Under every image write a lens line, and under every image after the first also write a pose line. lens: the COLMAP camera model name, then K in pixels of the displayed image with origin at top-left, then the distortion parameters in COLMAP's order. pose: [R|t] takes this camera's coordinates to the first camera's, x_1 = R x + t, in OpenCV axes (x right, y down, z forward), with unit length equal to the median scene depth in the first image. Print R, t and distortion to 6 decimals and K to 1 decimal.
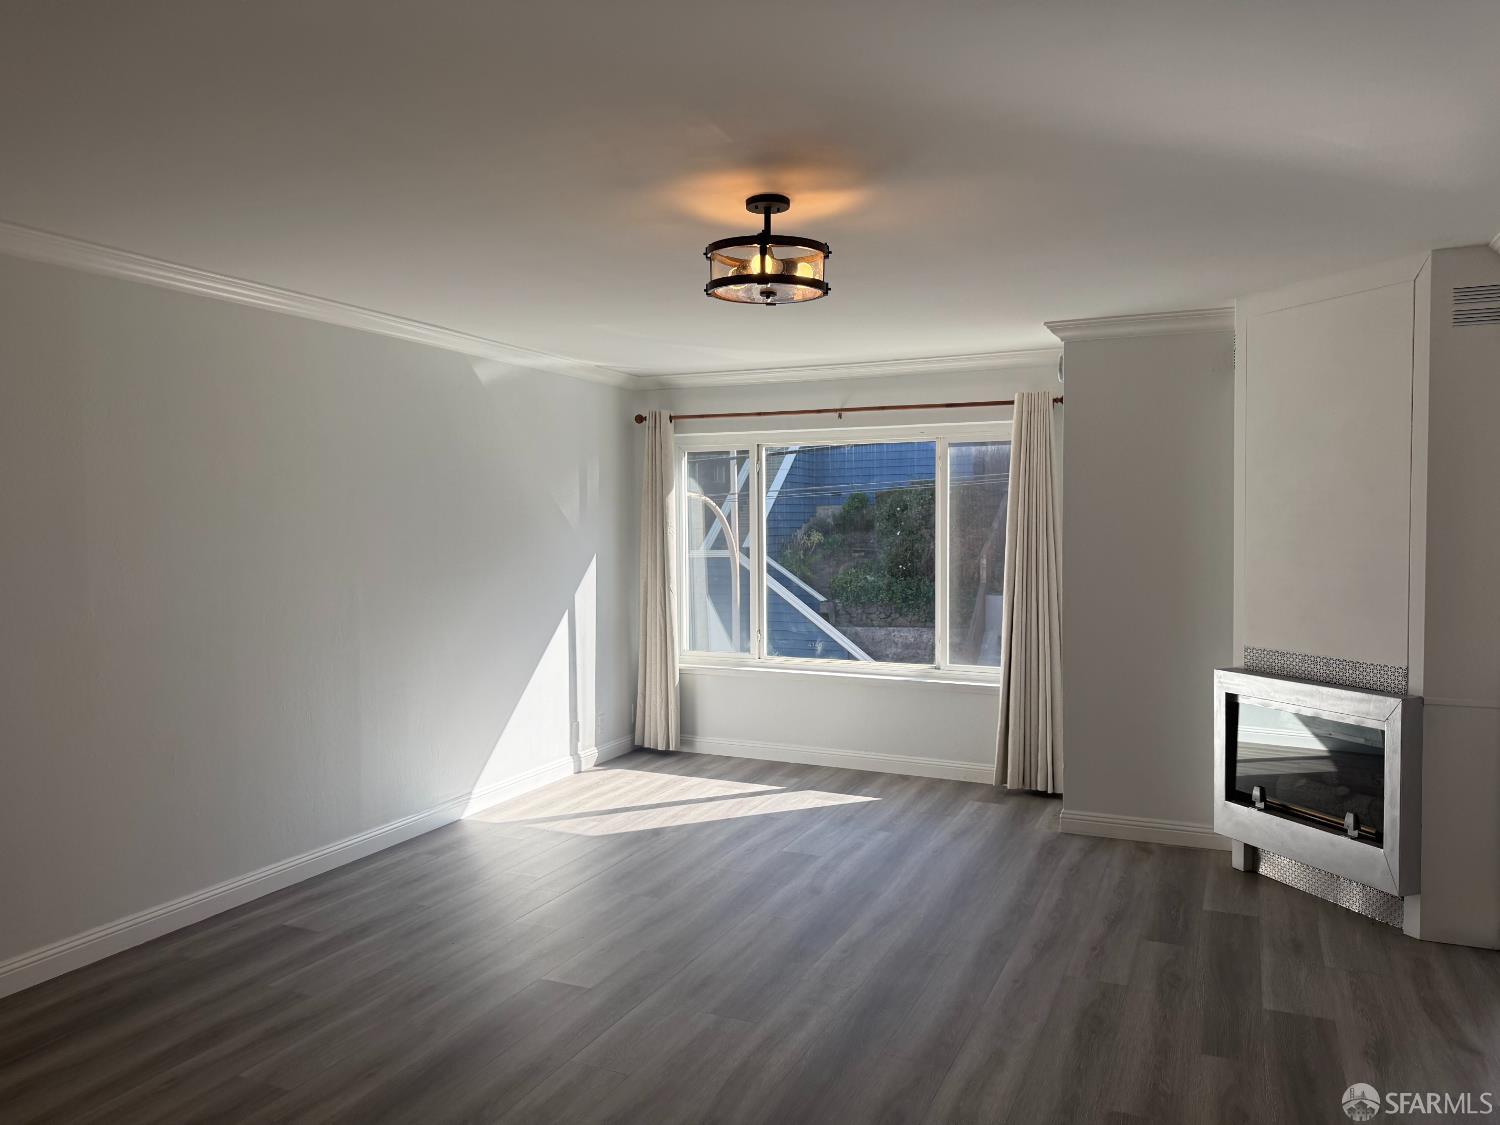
lens RADIAL K [[1051.1, 0, 757.3], [0, 1051.1, 564.9], [0, 0, 1]] dist [0.063313, -0.079572]
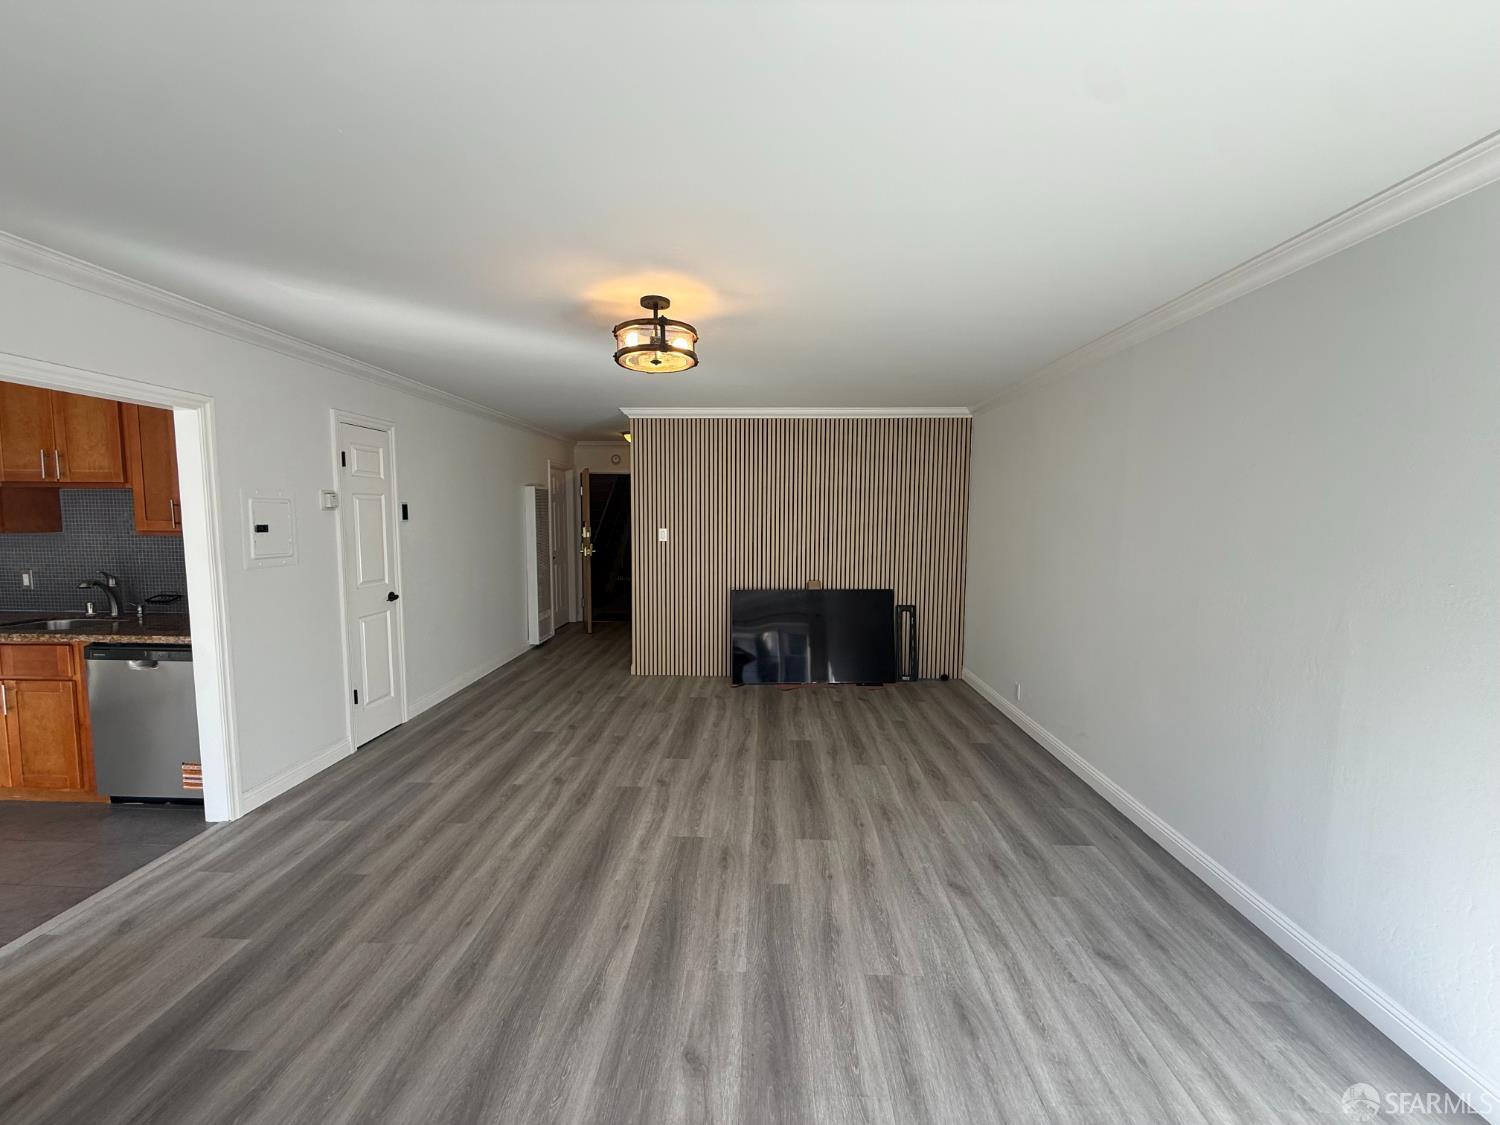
lens RADIAL K [[594.1, 0, 750.0], [0, 594.1, 562.5], [0, 0, 1]] dist [0.000466, -0.000062]
pose [[-0.922548, 0.033005, -0.384467, 0.175860], [-0.014022, 0.992810, 0.118875, -0.064464], [0.385626, 0.115059, -0.915453, 1.473095]]
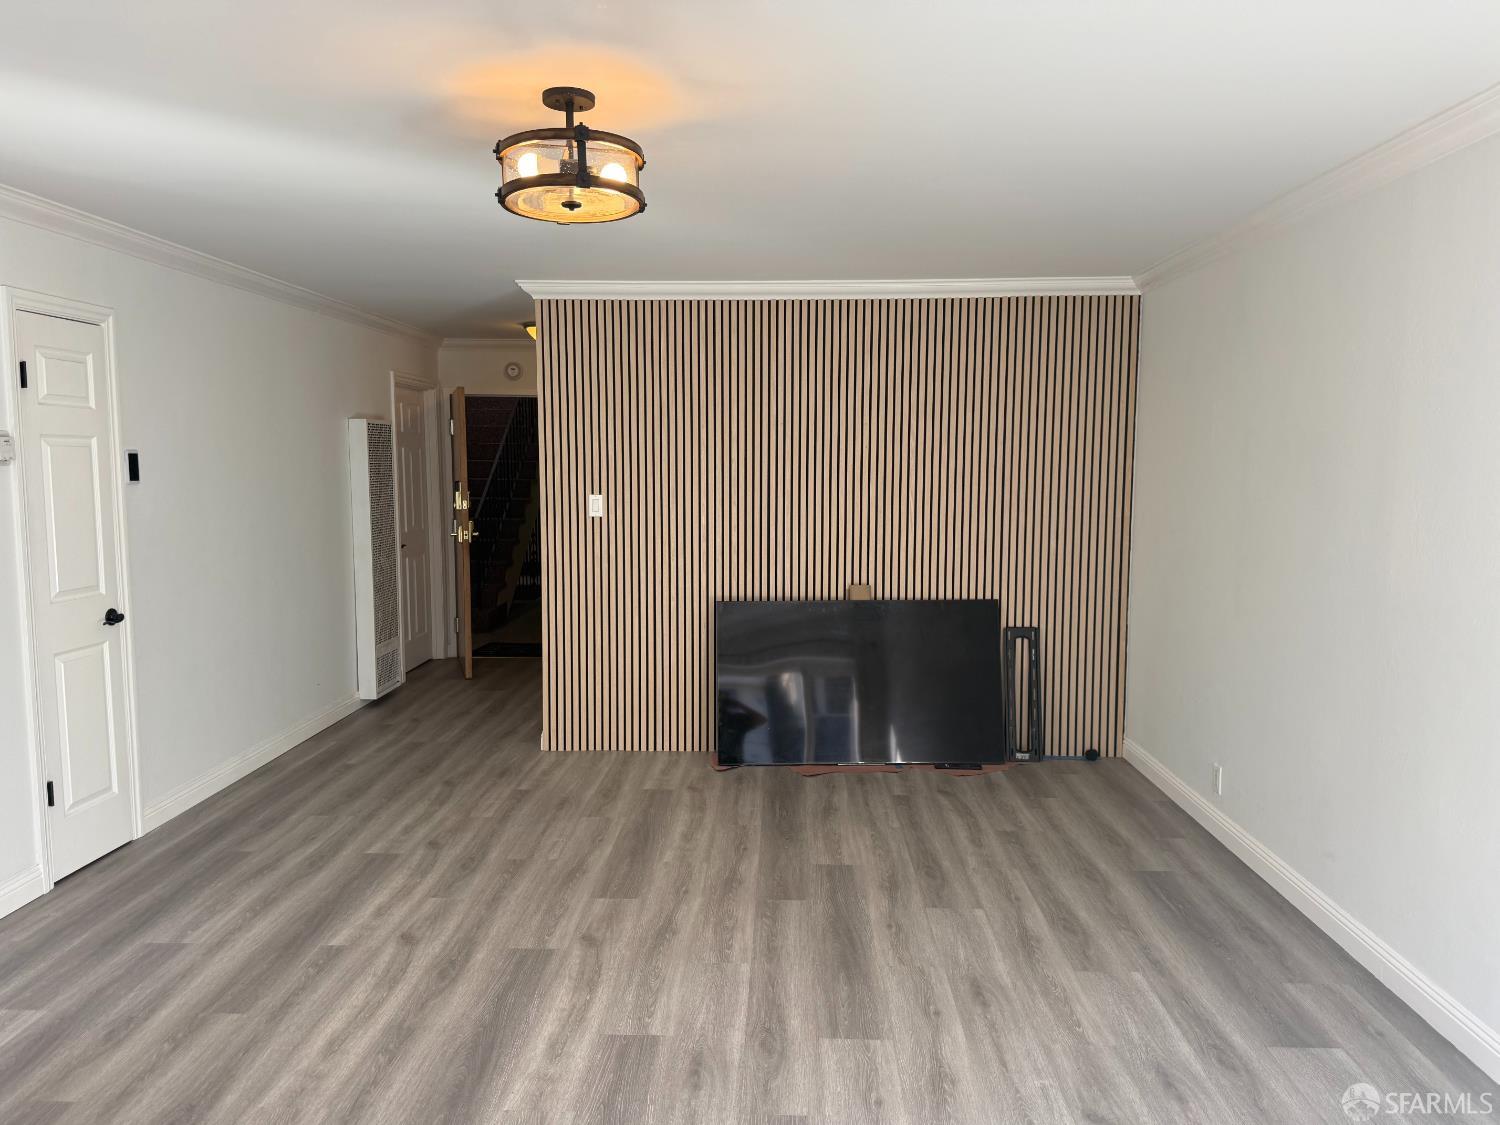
lens RADIAL K [[1051.1, 0, 757.3], [0, 1051.1, 564.9], [0, 0, 1]] dist [0.063313, -0.079572]
pose [[-0.922368, 0.042069, -0.384015, 0.169141], [-0.010027, 0.991111, 0.132660, -0.070255], [0.386182, 0.126212, -0.913747, 1.489808]]
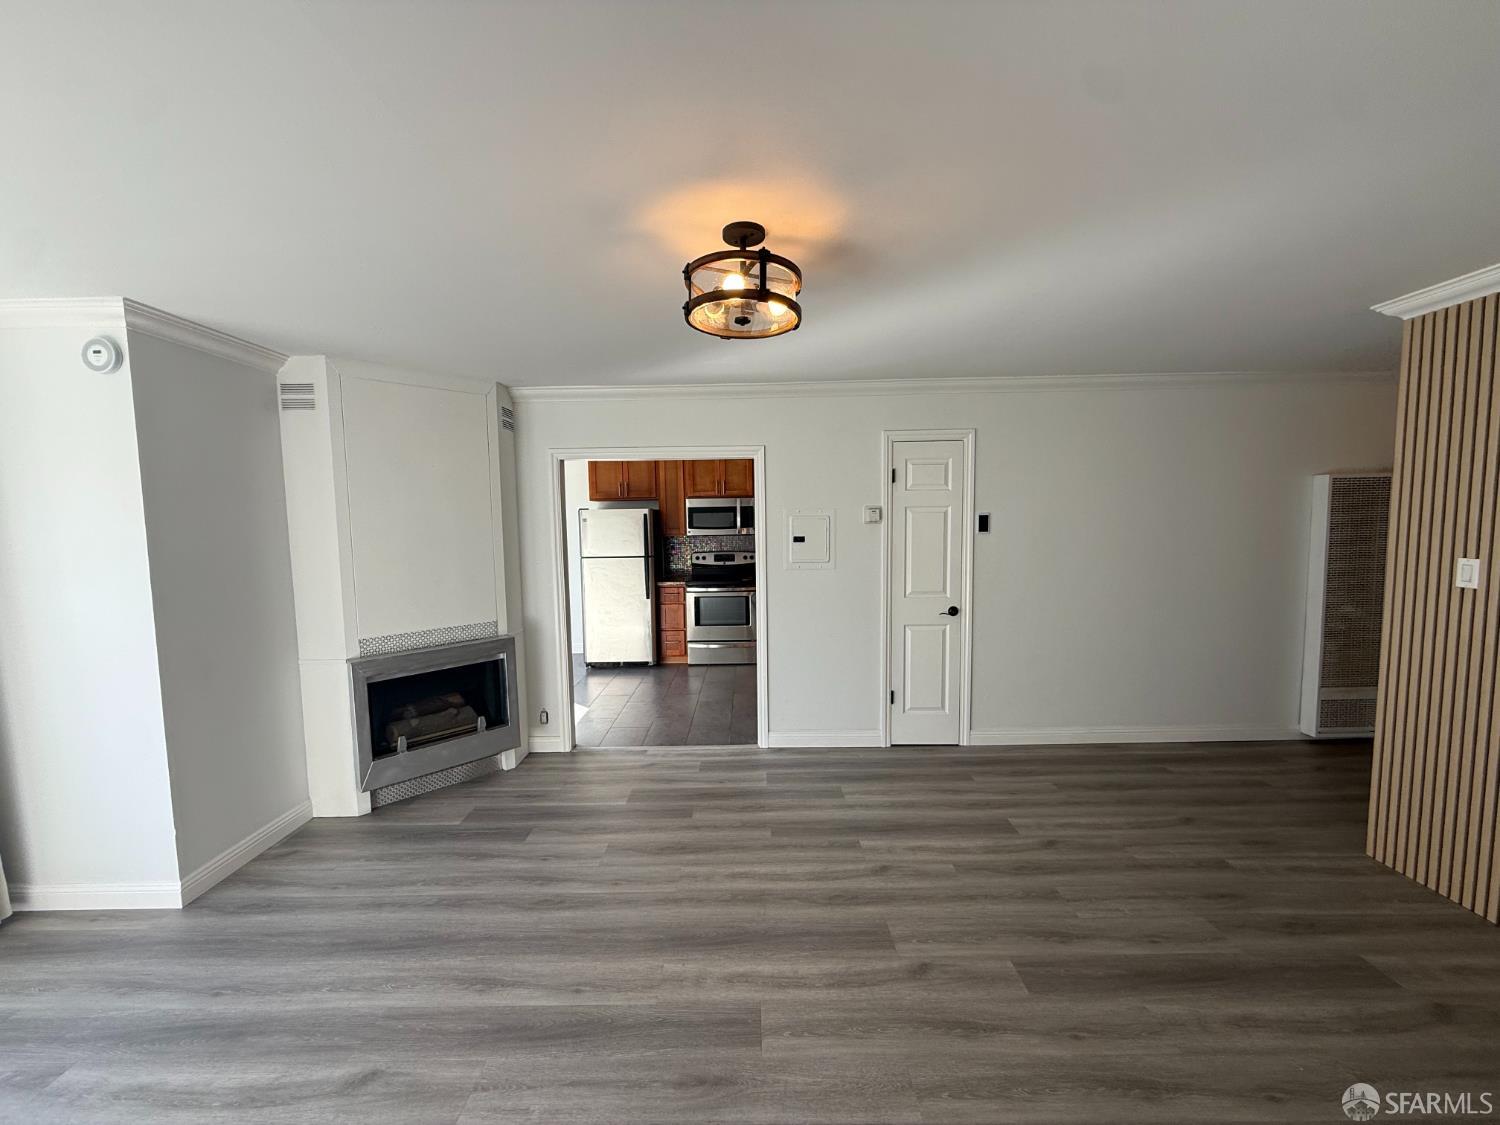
lens RADIAL K [[597.9, 0, 745.4], [0, 597.9, 562.7], [0, 0, 1]] dist [-0.000687, 0.000148]
pose [[-0.408447, -0.056052, 0.911060, -0.429540], [0.050921, 0.995159, 0.084055, -0.057290], [-0.911361, 0.080725, -0.403615, 0.999109]]
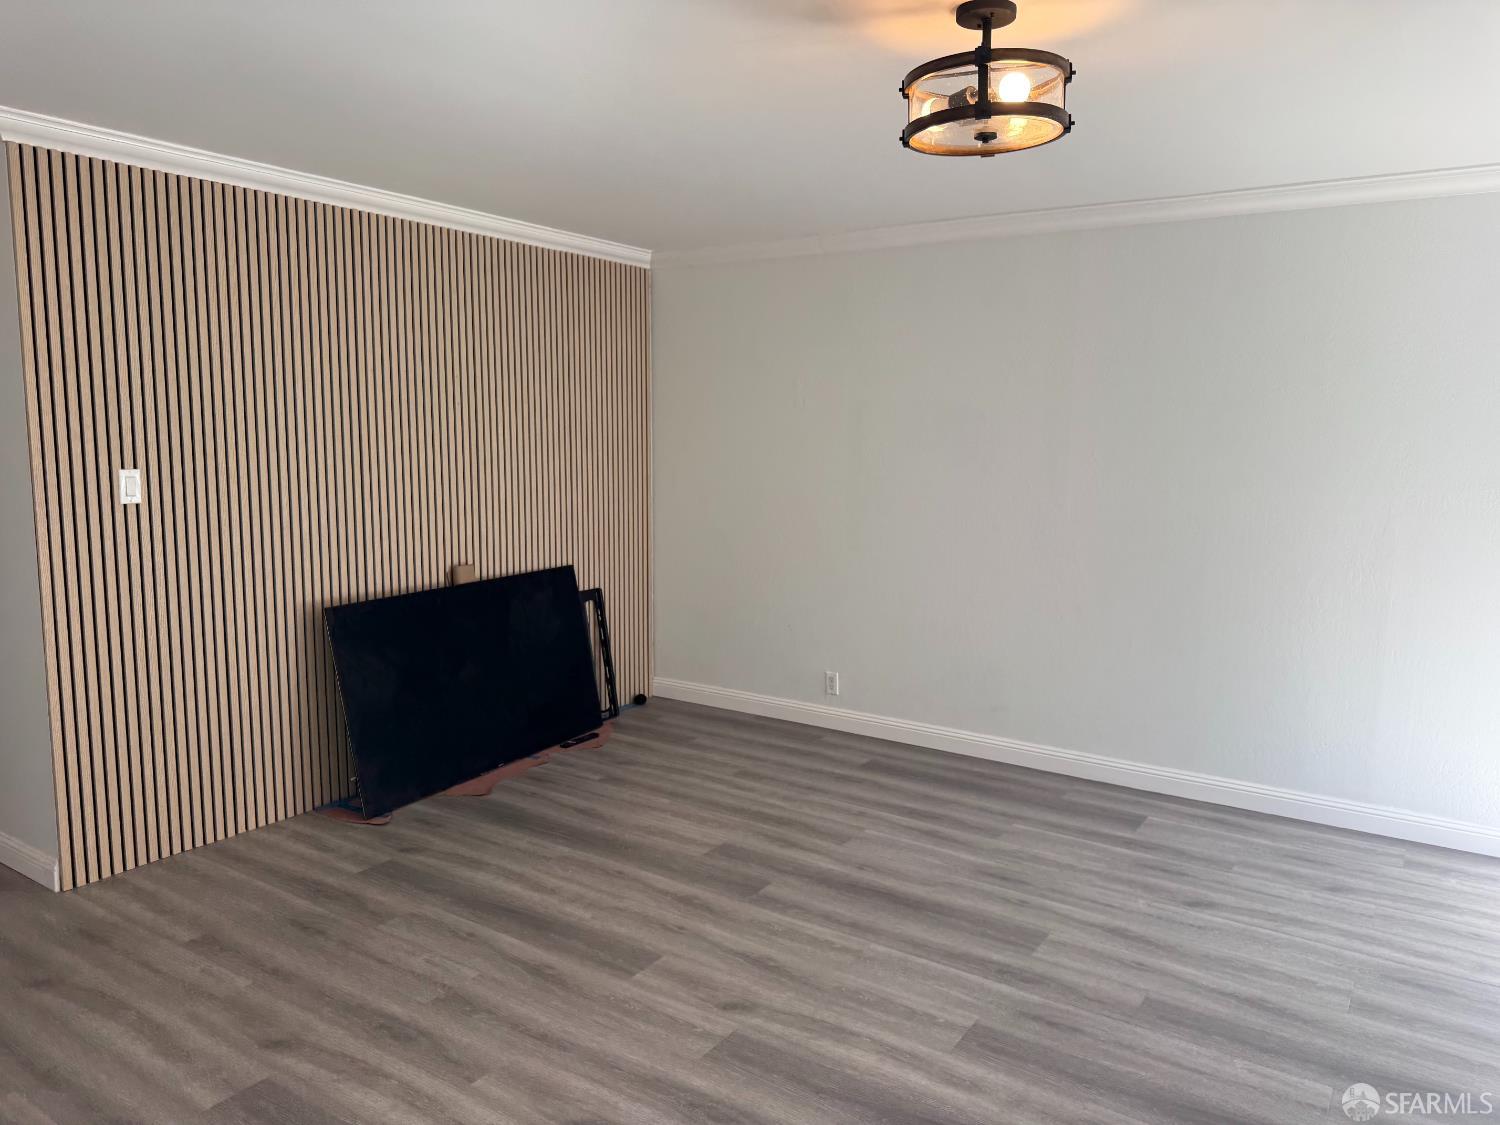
lens RADIAL K [[1051.1, 0, 757.3], [0, 1051.1, 564.9], [0, 0, 1]] dist [0.063313, -0.079572]
pose [[-0.158579, 0.135317, -0.978030, 0.646372], [-0.046767, 0.988423, 0.144338, -0.050820], [0.986238, 0.068628, -0.150415, 0.774250]]
